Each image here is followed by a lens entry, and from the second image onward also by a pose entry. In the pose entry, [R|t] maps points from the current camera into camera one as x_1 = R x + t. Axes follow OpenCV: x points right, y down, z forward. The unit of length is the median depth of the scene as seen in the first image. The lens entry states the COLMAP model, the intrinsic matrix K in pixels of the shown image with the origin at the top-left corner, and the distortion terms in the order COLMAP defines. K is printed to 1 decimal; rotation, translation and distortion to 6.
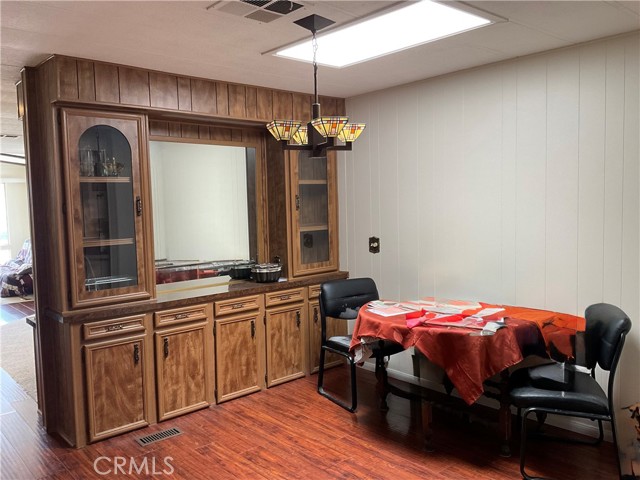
lens RADIAL K [[527.6, 0, 320.0], [0, 527.6, 240.0], [0, 0, 1]] dist [0.104153, -0.194824]
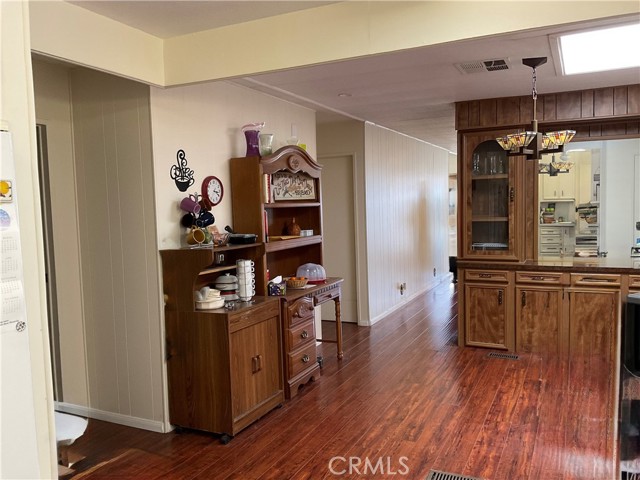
lens RADIAL K [[527.6, 0, 320.0], [0, 527.6, 240.0], [0, 0, 1]] dist [0.104153, -0.194824]
pose [[0.391828, 0.082251, -0.916354, 0.761295], [-0.052433, 0.996373, 0.067013, -0.011620], [0.918543, 0.021790, 0.394720, -0.018208]]
